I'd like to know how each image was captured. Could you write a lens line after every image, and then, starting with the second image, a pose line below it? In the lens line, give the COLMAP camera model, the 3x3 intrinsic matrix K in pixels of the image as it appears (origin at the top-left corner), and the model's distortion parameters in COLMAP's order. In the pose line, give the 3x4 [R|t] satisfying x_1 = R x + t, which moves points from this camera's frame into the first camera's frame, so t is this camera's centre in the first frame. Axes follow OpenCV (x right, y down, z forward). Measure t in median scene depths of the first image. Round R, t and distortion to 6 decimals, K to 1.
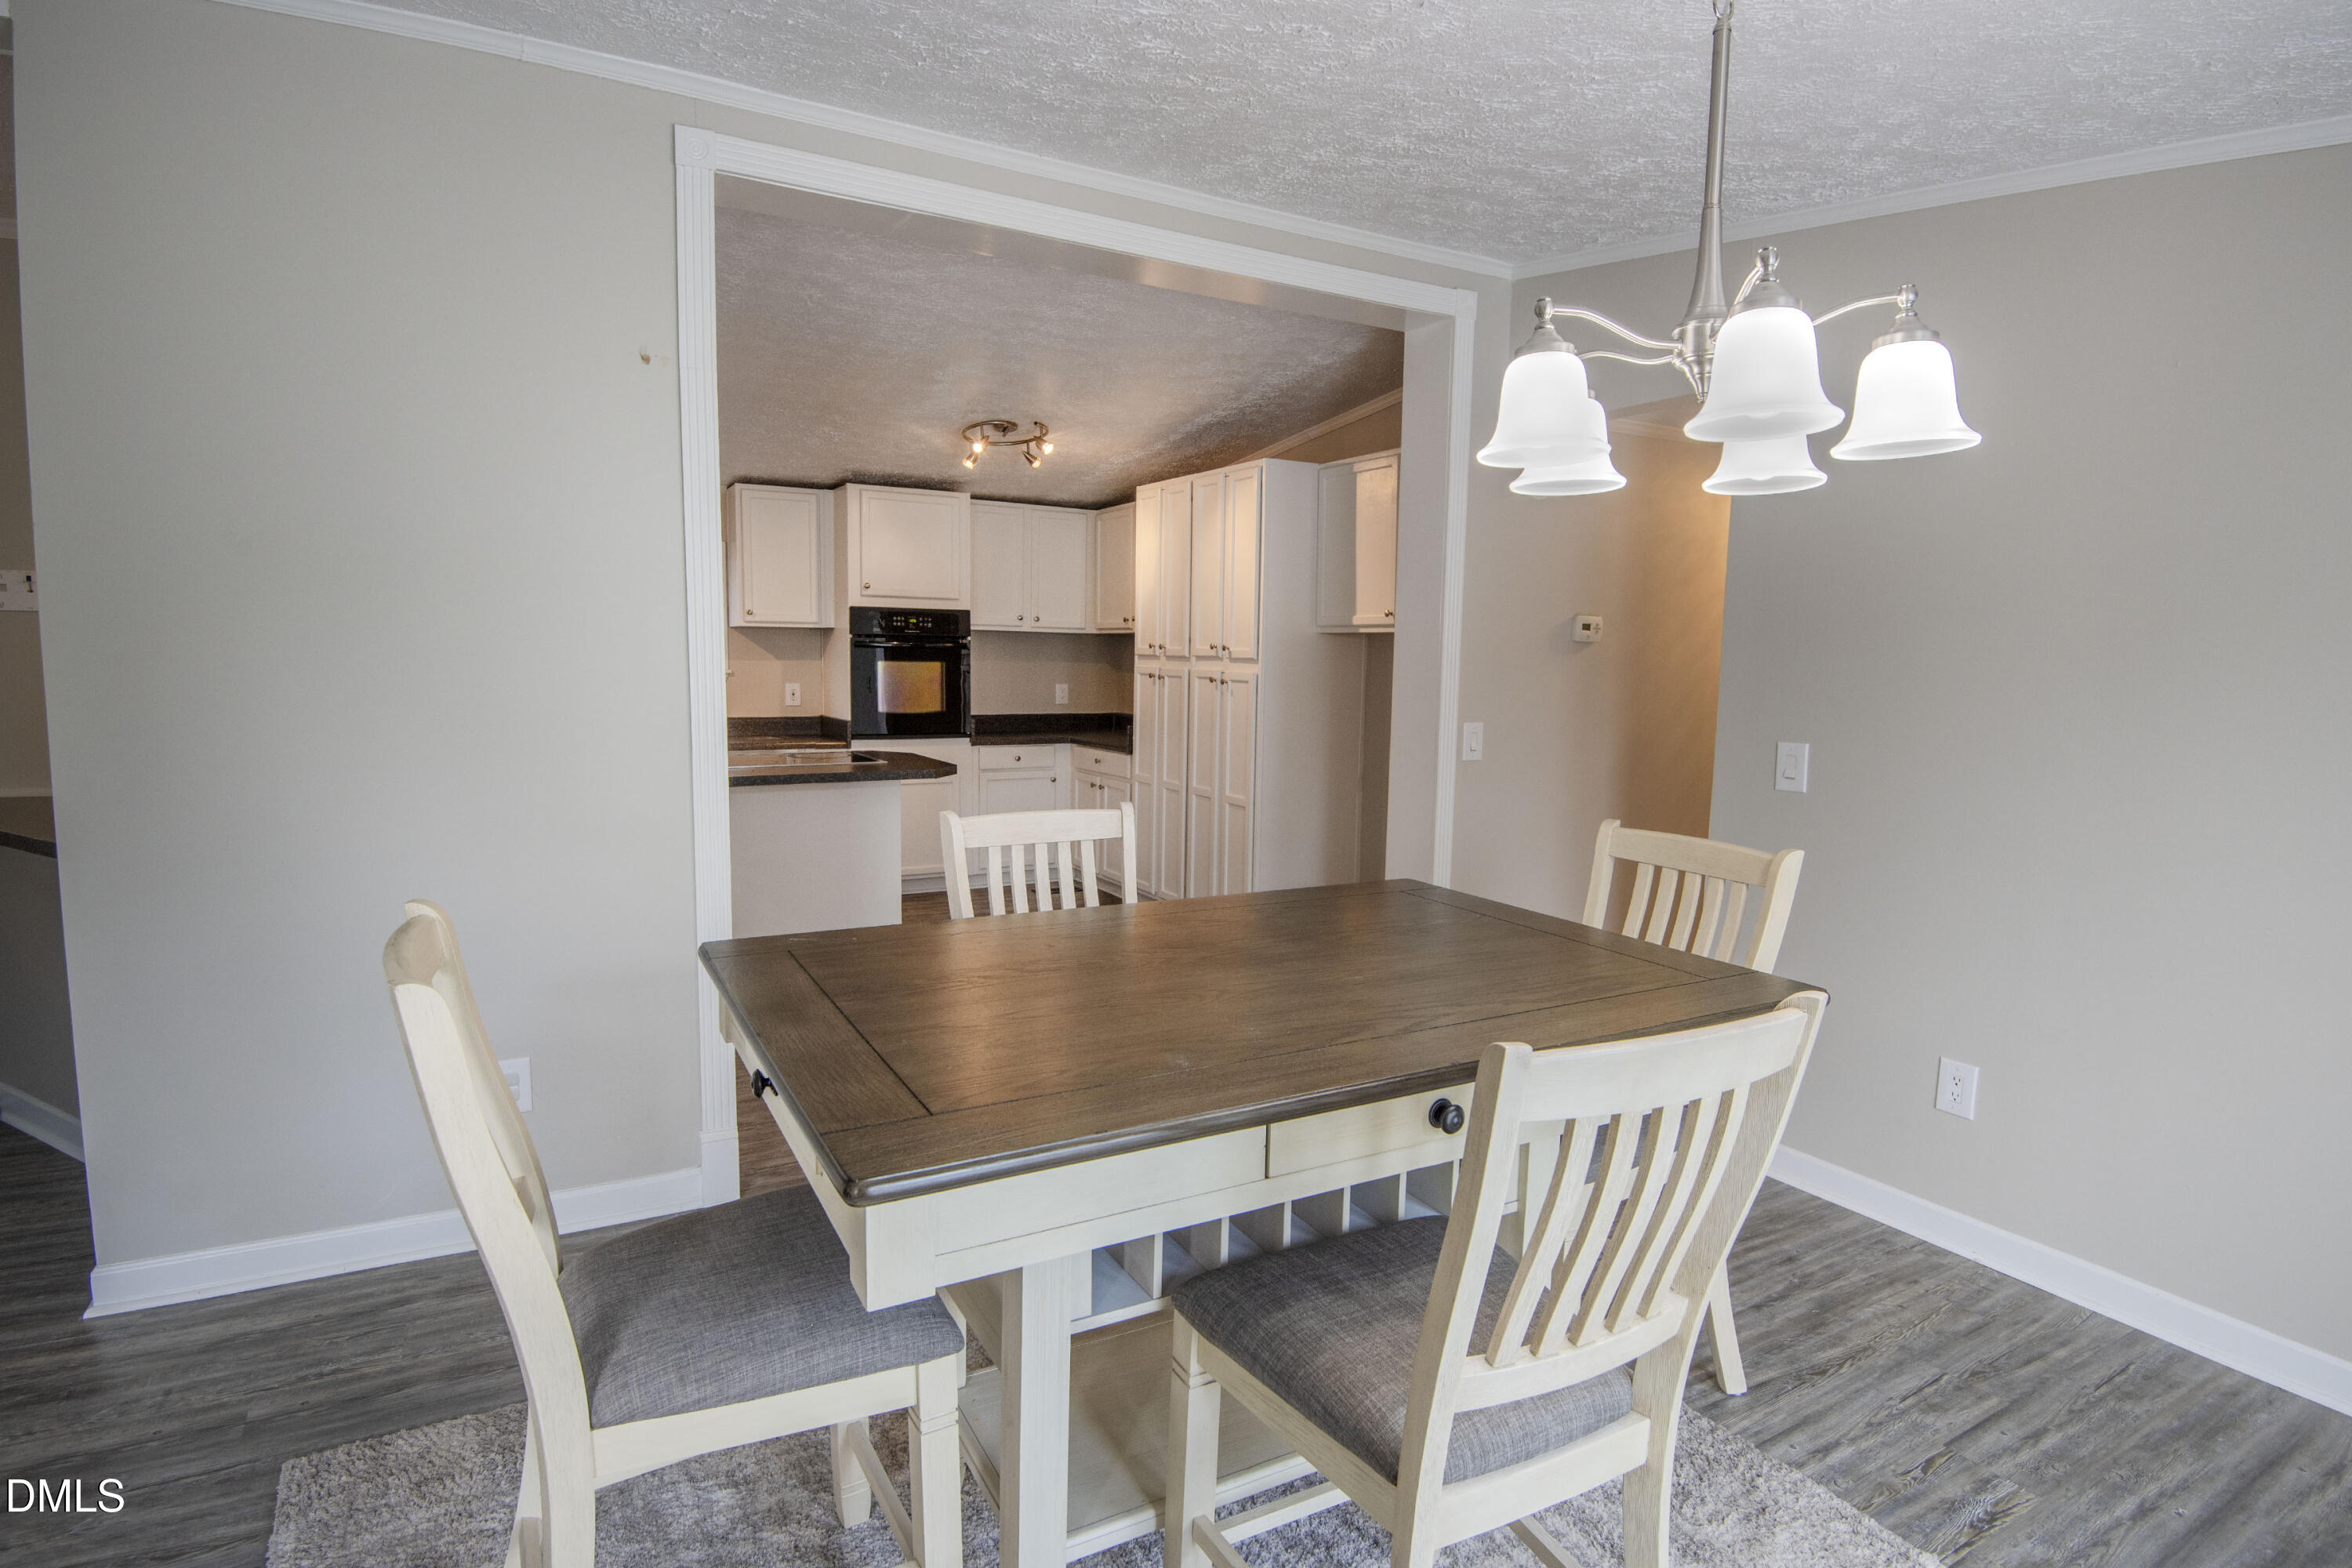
lens RADIAL K [[1221.3, 0, 1176.0], [0, 1221.3, 784.0], [0, 0, 1]] dist [0.003462, -0.021053]
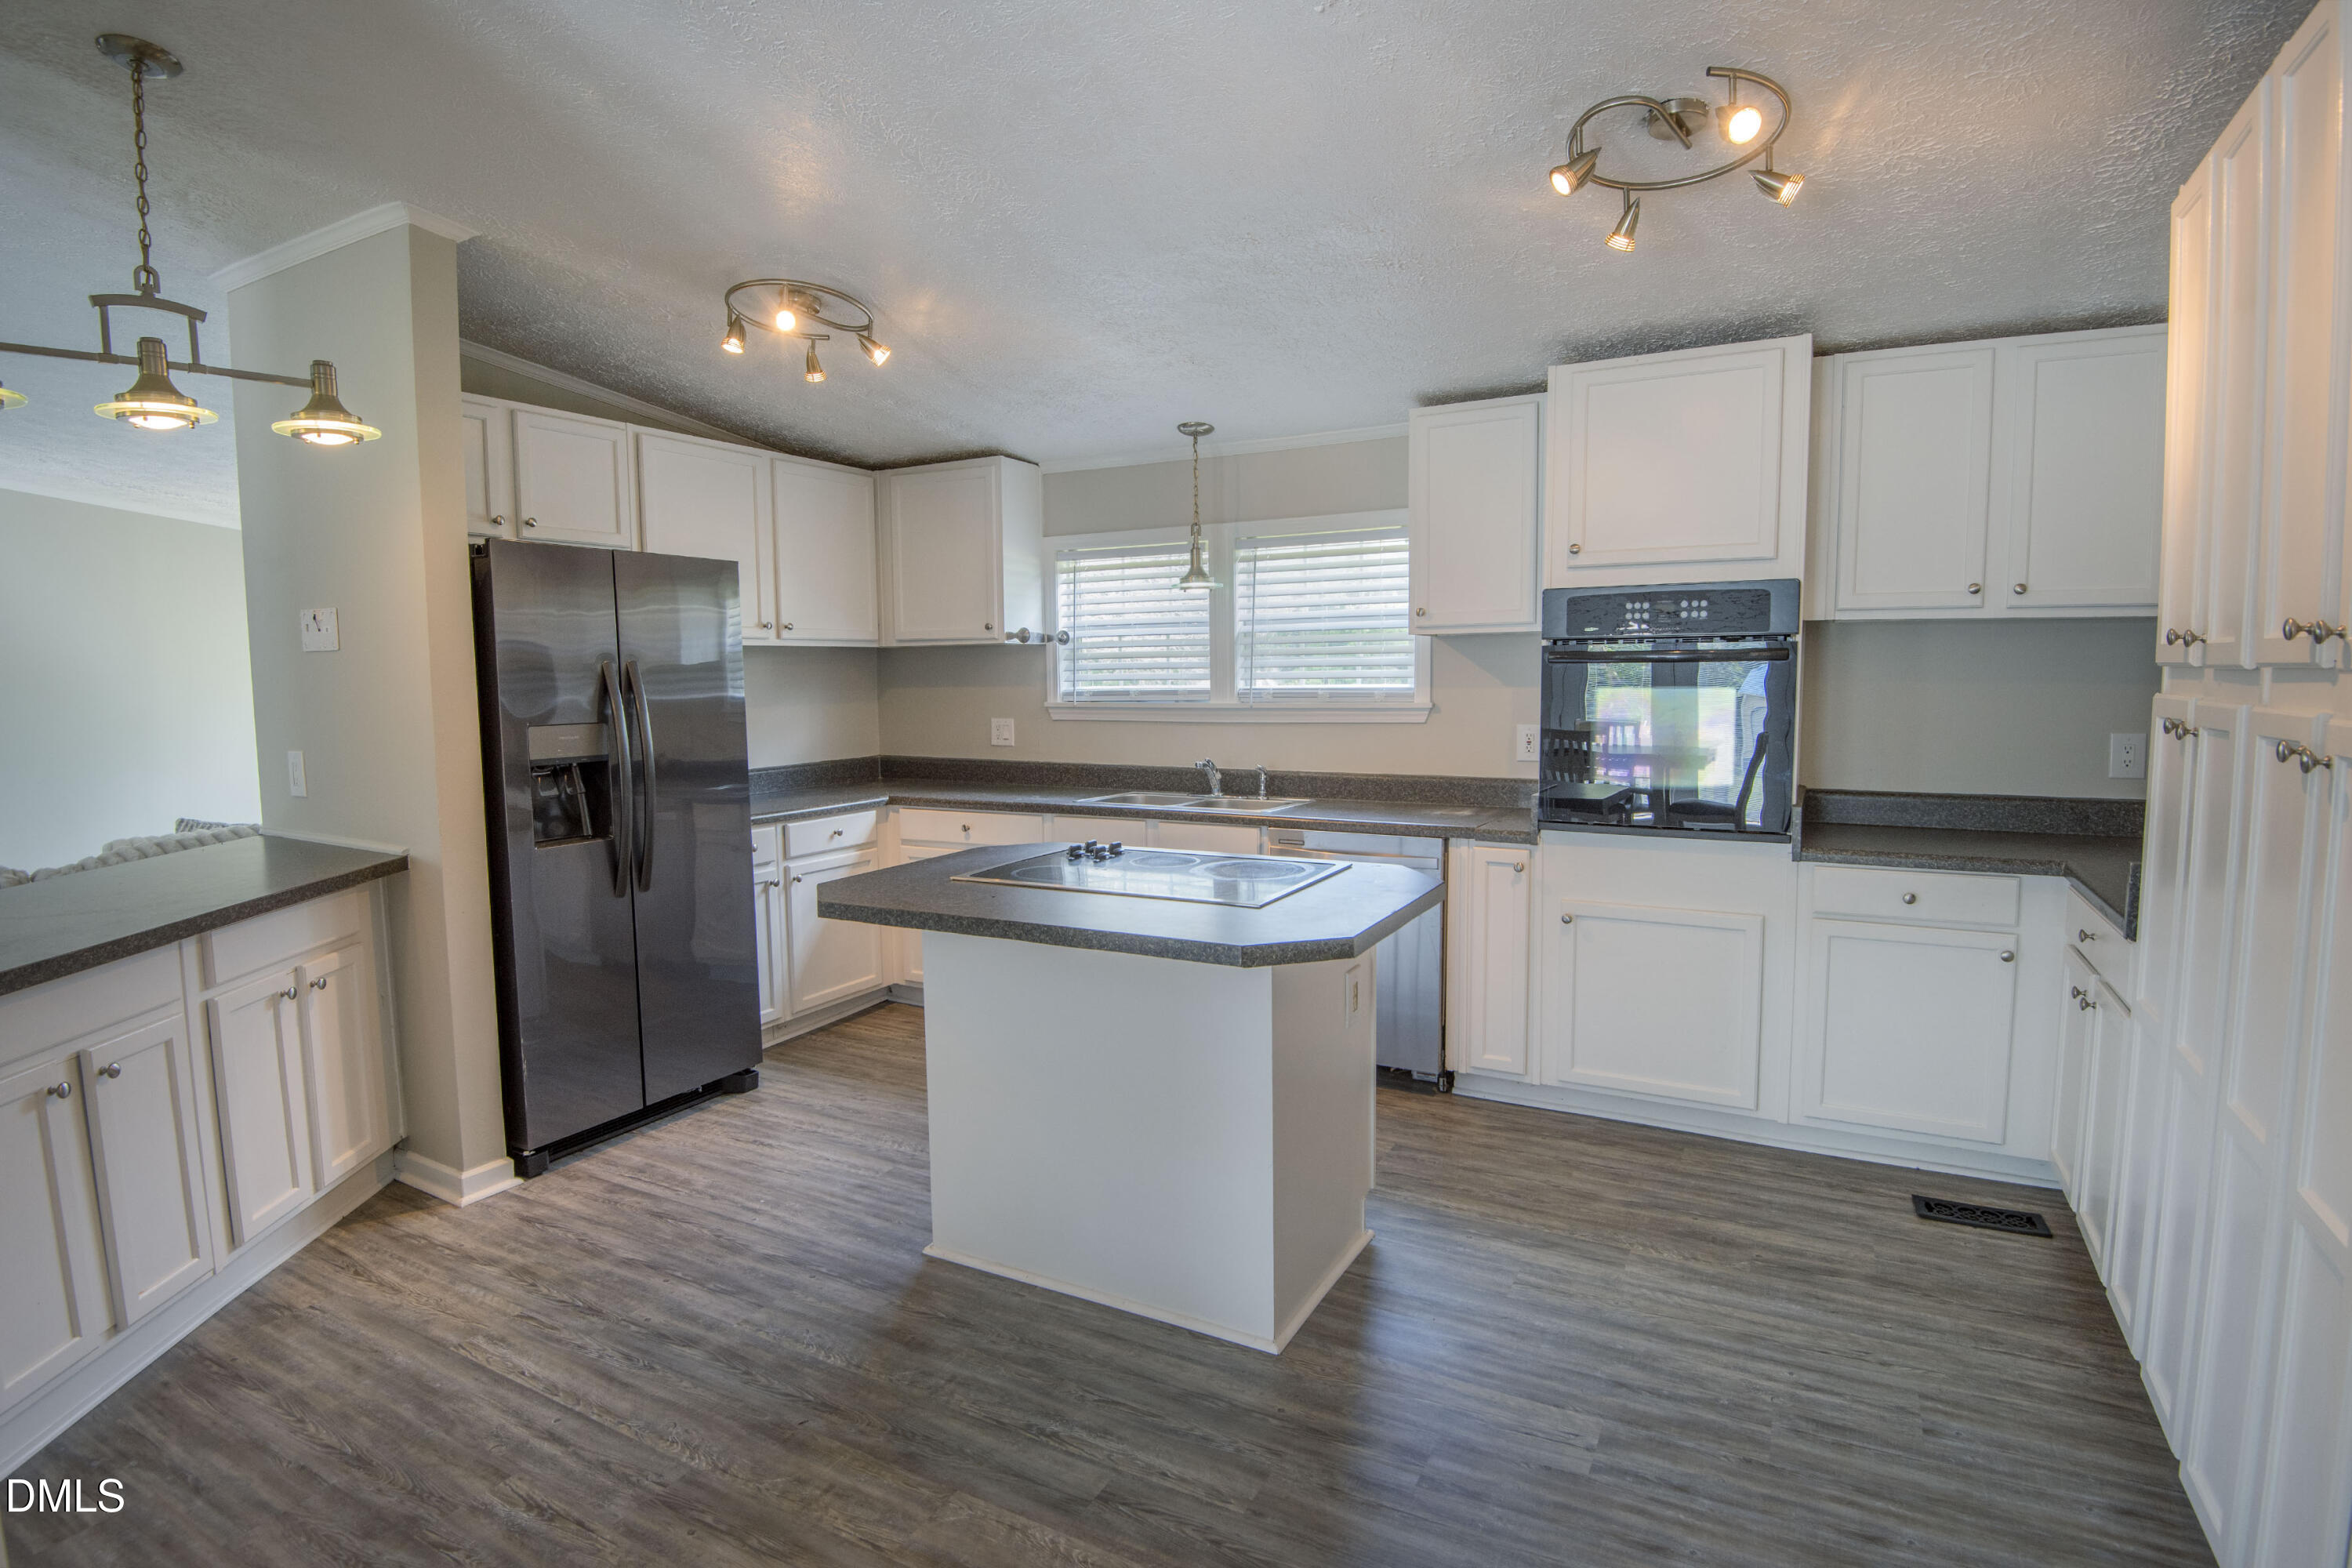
lens RADIAL K [[1193.3, 0, 1144.4], [0, 1193.3, 779.4], [0, 0, 1]] dist [-0.018144, -0.016147]
pose [[0.512891, 0.057471, -0.856528, 0.105661], [-0.073777, 0.997016, 0.022720, -0.058526], [0.855278, 0.051539, 0.515600, 0.573535]]
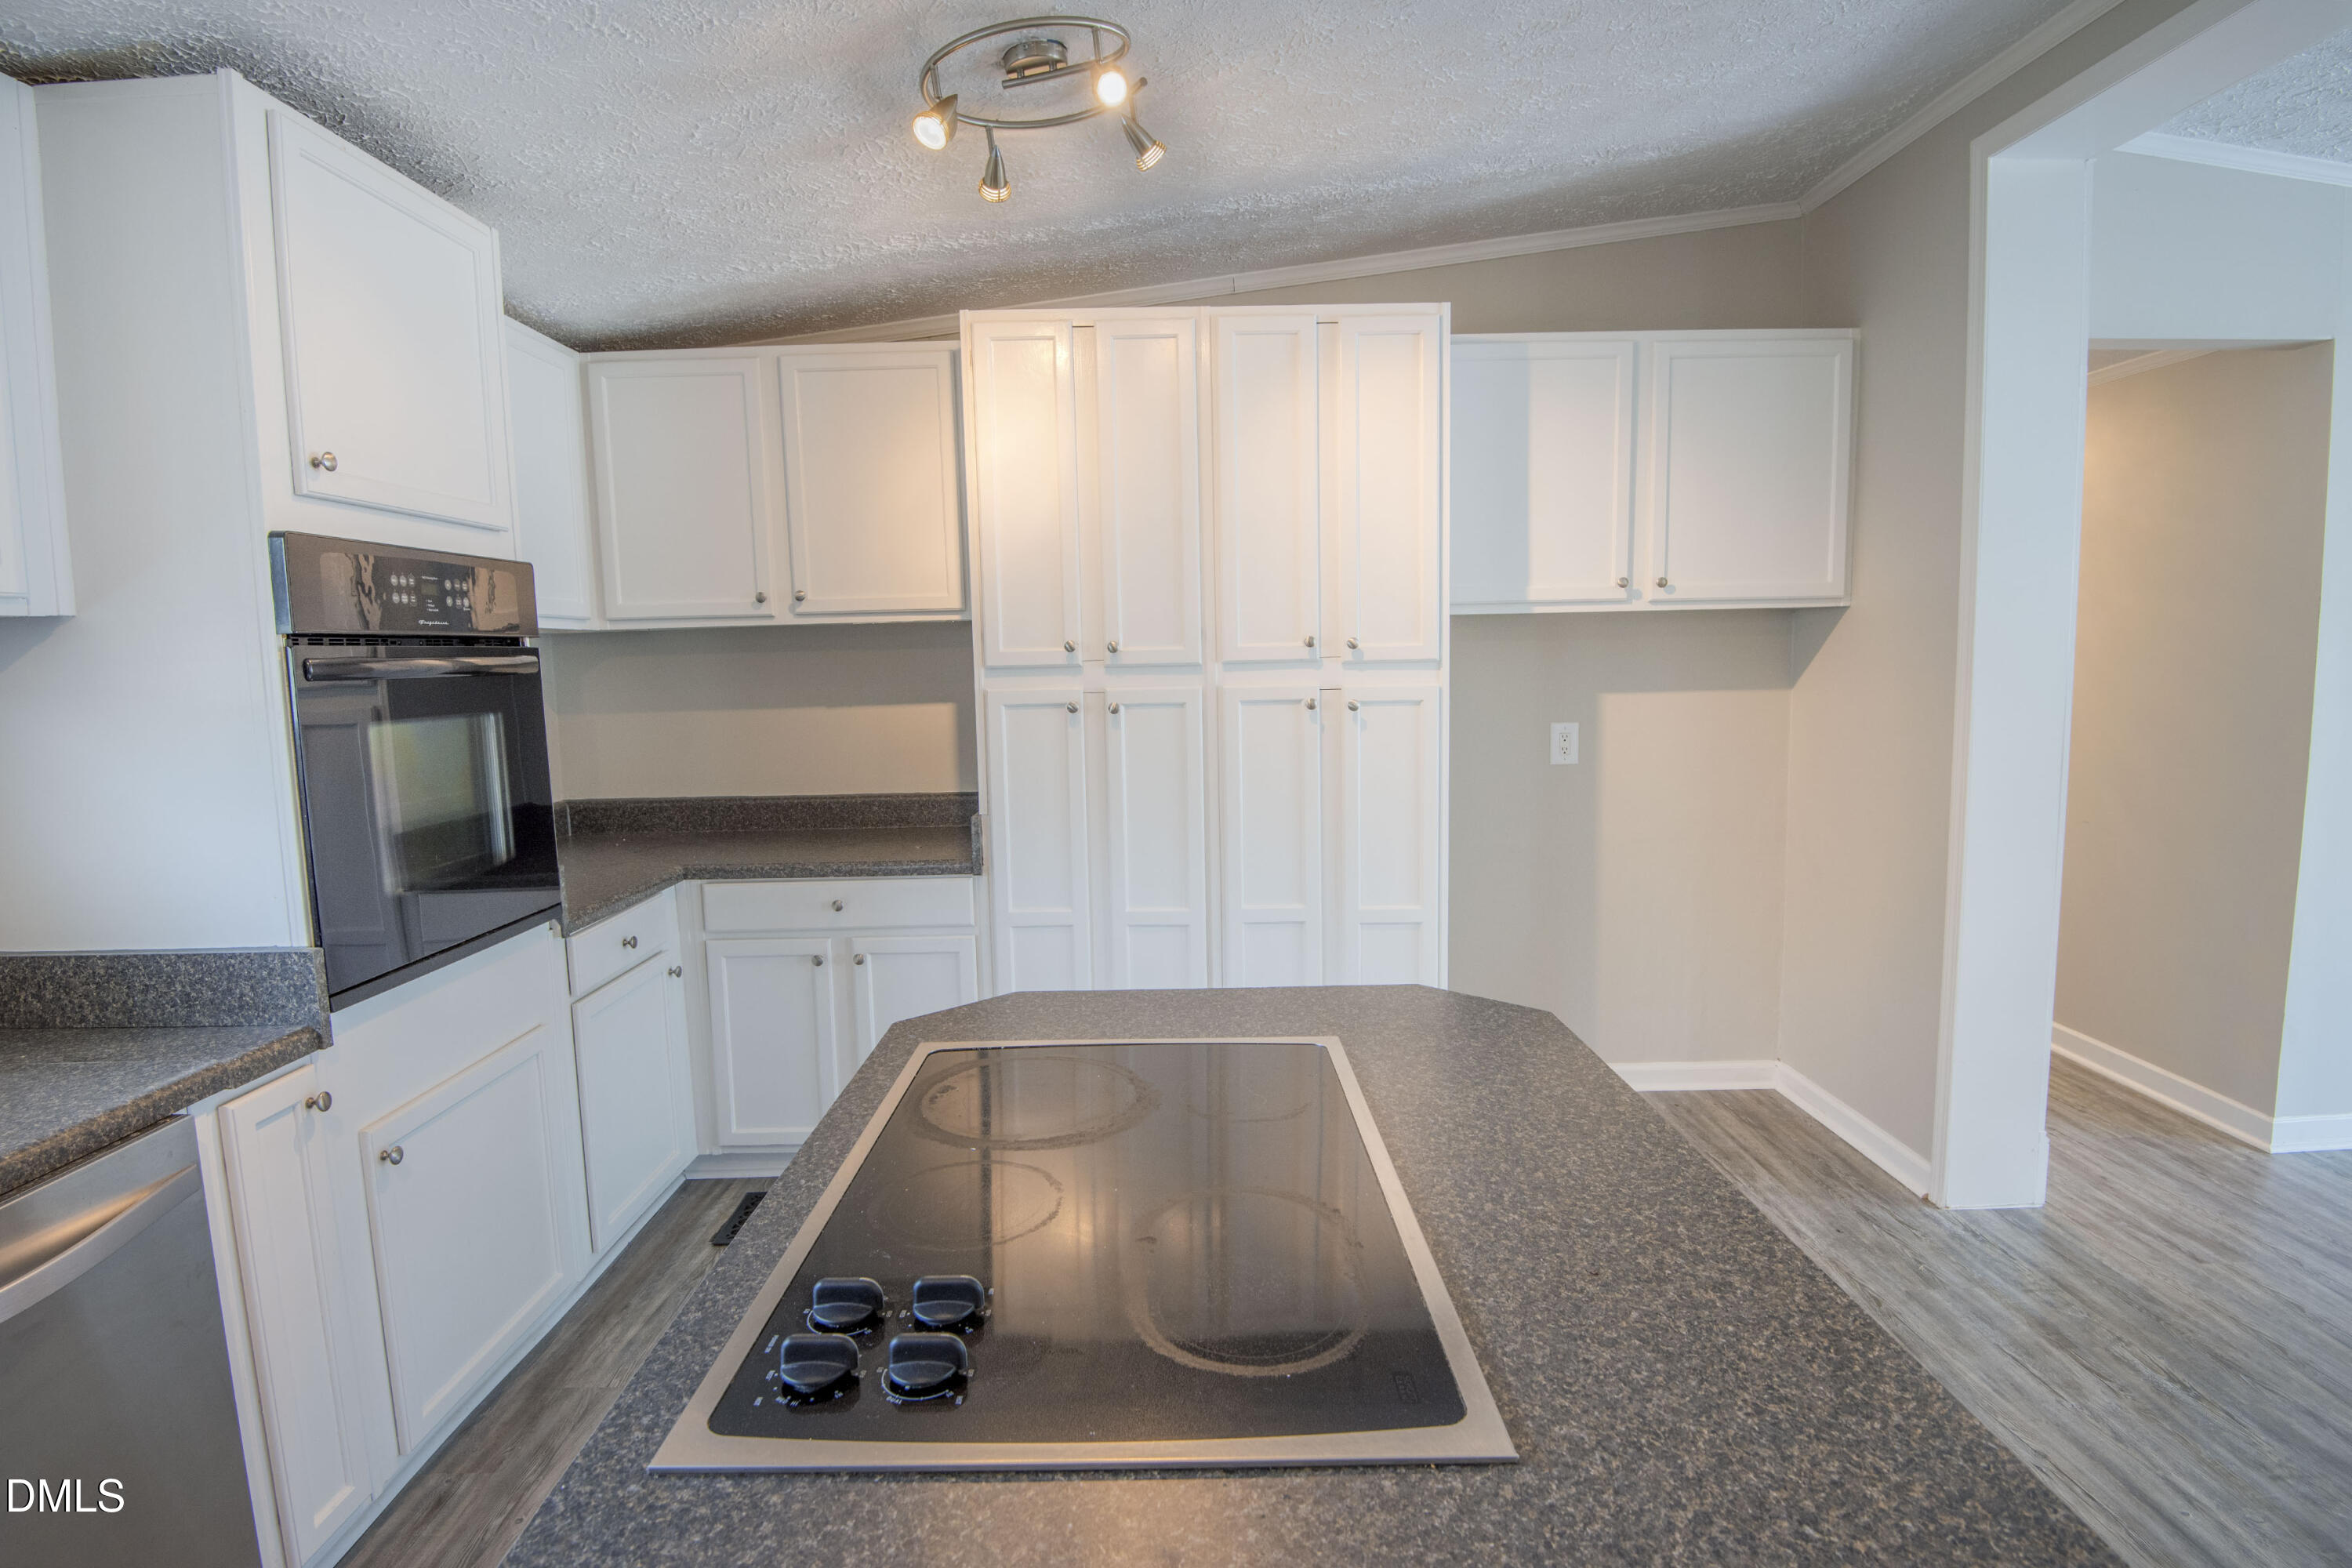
lens RADIAL K [[1177.7, 0, 1182.2], [0, 1177.7, 777.4], [0, 0, 1]] dist [-0.014637, -0.019470]
pose [[0.486785, -0.118256, 0.865480, -0.398262], [0.122629, 0.990234, 0.066330, -0.084030], [-0.864871, 0.073844, 0.496533, 0.706048]]
